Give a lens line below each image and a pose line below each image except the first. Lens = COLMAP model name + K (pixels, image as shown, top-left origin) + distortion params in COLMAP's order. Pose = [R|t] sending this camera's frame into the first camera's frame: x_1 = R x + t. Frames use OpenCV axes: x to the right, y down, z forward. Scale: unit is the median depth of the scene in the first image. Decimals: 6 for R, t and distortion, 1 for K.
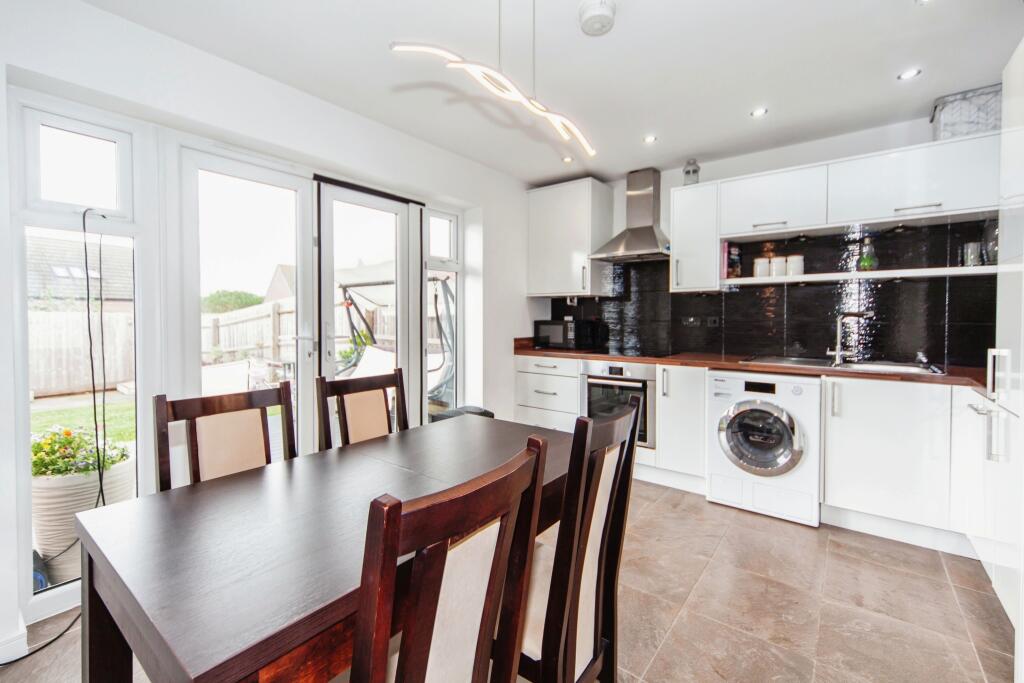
lens RADIAL K [[437.1, 0, 518.4], [0, 437.1, 330.9], [0, 0, 1]] dist [0.009053, -0.000162]
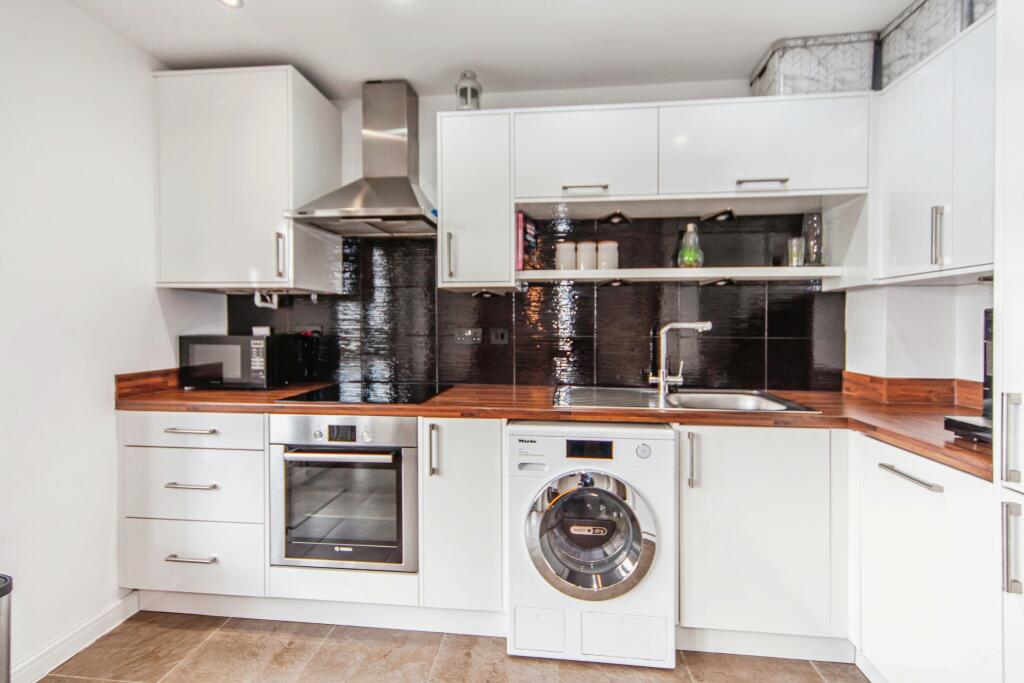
lens RADIAL K [[437.1, 0, 518.4], [0, 437.1, 330.9], [0, 0, 1]] dist [0.009053, -0.000162]
pose [[0.854479, -0.006994, 0.519438, 0.134731], [0.014978, 0.999825, -0.011176, -0.022135], [-0.519269, 0.017330, 0.854435, 0.451554]]
